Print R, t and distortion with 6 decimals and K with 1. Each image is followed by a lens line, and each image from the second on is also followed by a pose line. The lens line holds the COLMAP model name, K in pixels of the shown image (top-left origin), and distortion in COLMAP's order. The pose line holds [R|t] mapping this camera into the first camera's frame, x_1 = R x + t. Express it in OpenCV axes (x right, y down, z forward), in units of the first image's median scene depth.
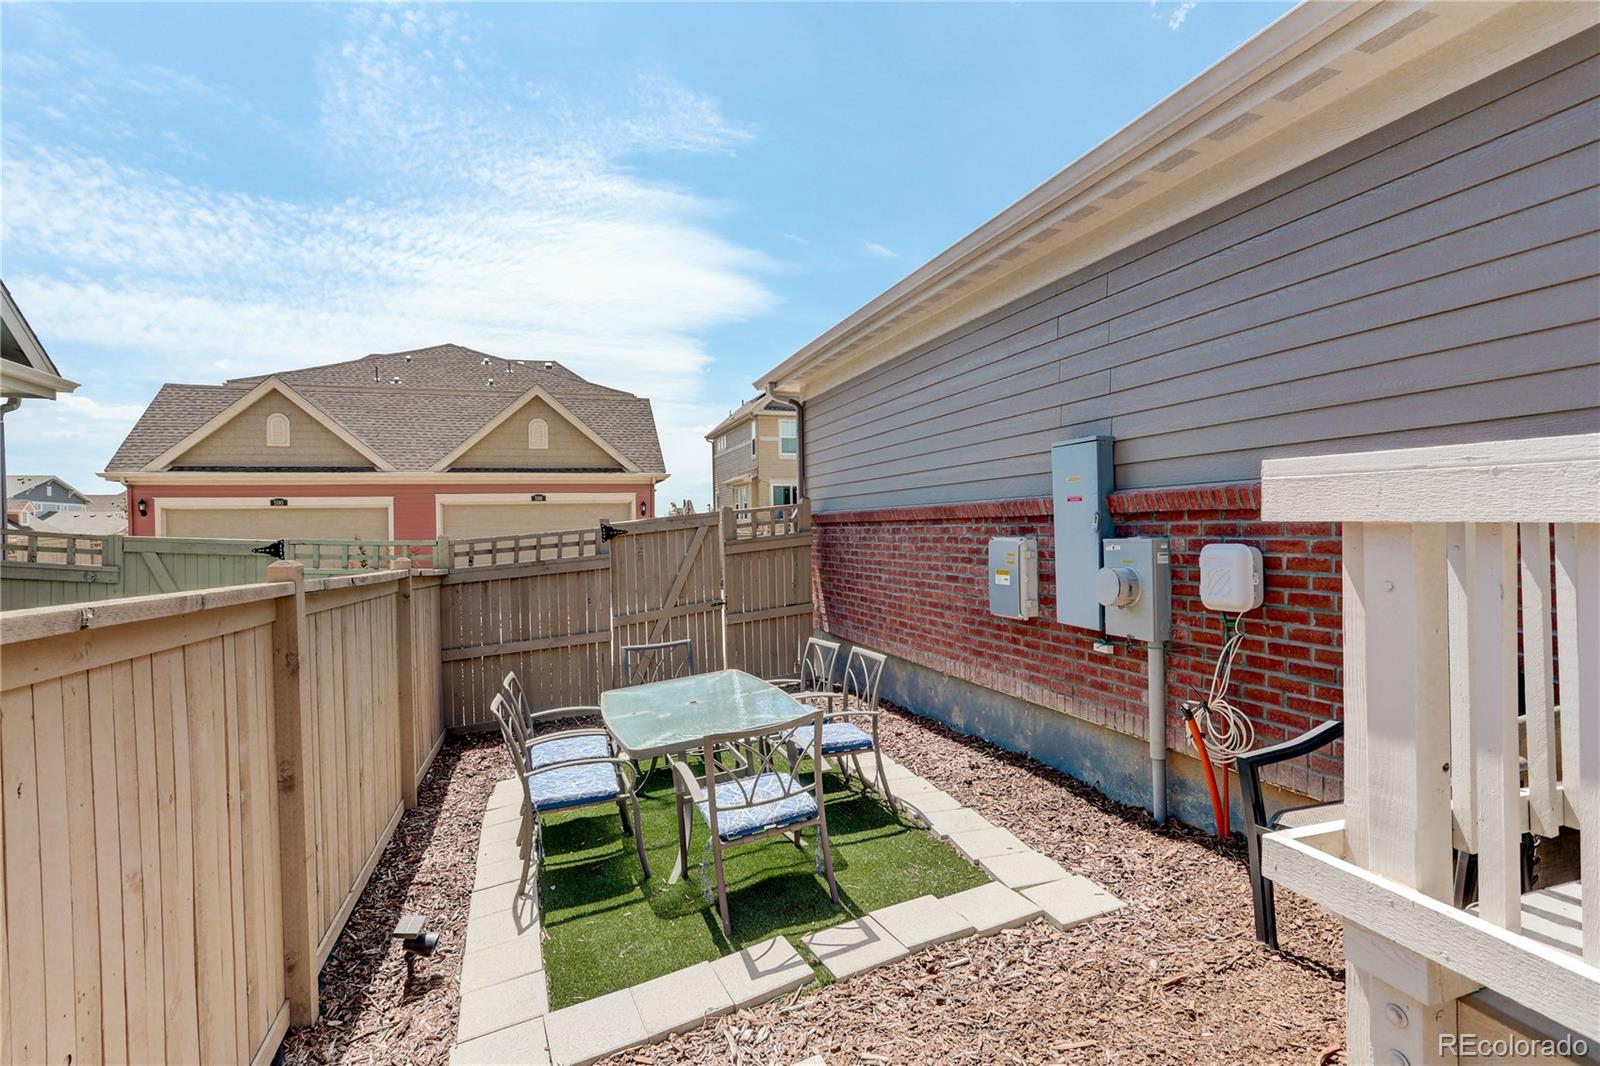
lens RADIAL K [[779.4, 0, 791.6], [0, 779.4, 530.6], [0, 0, 1]] dist [-0.058262, 0.028164]
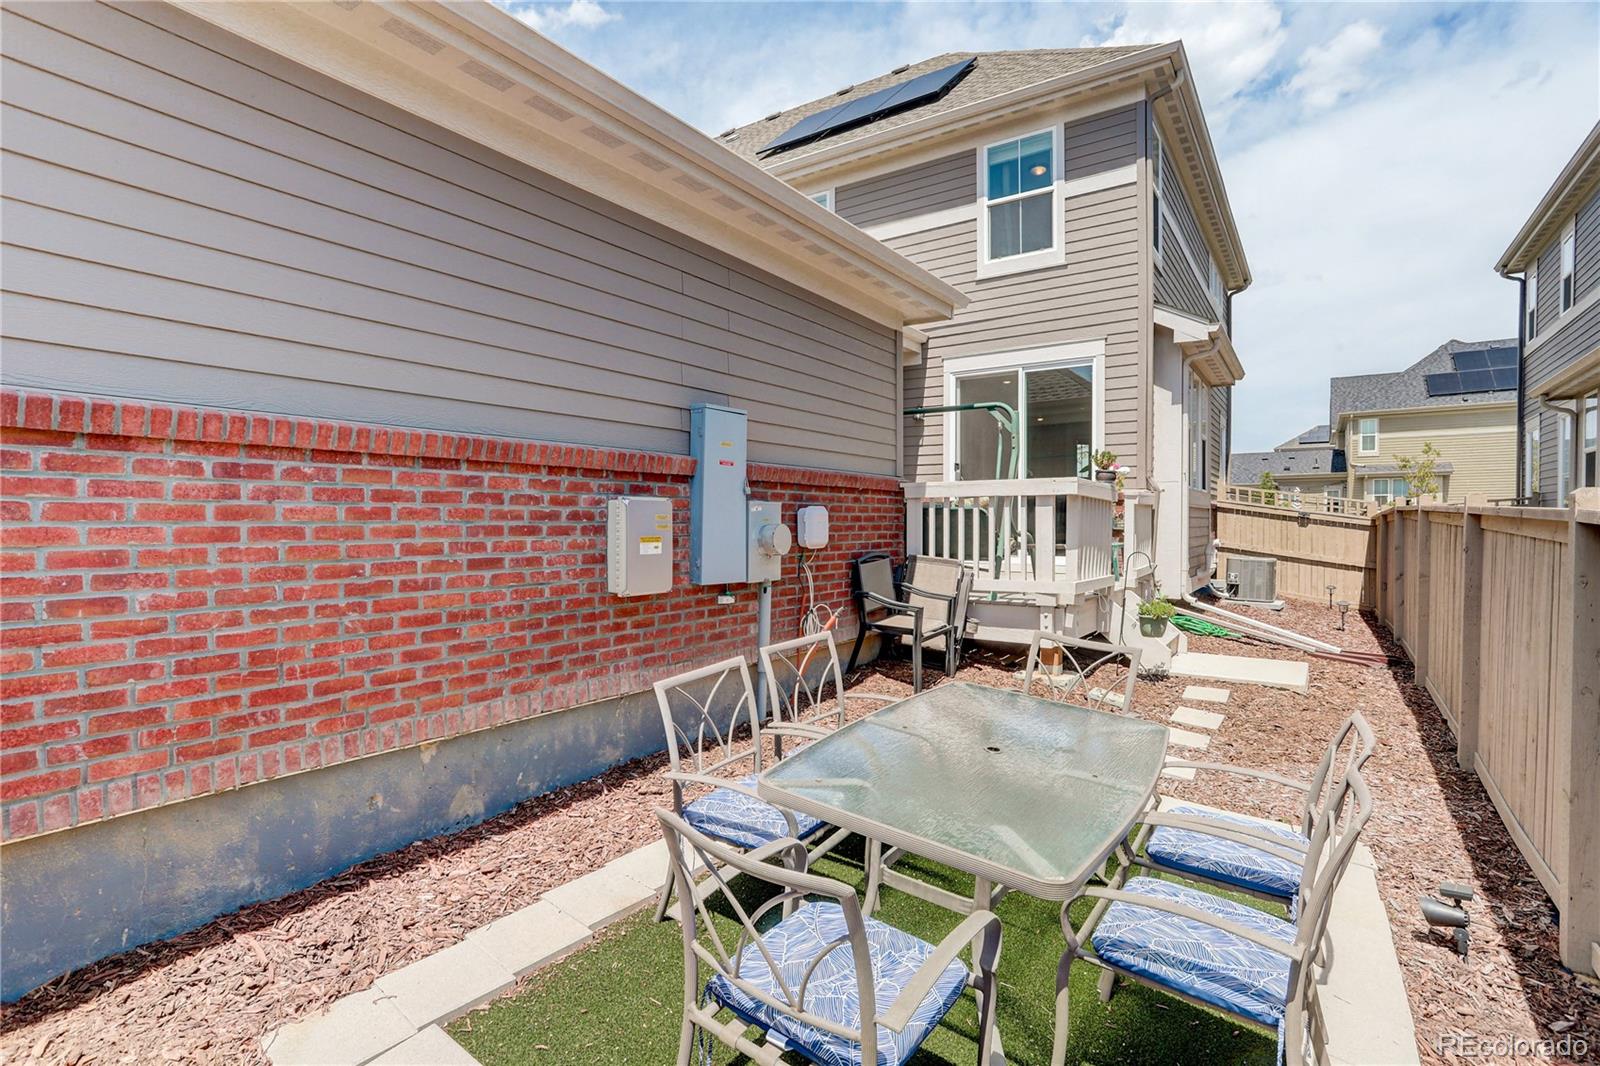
lens RADIAL K [[779.4, 0, 791.6], [0, 779.4, 530.6], [0, 0, 1]] dist [-0.058262, 0.028164]
pose [[-0.597797, 0.002643, 0.801643, -0.470839], [0.007221, 0.999972, 0.002088, 0.043460], [-0.801615, 0.007037, -0.597799, 1.362006]]
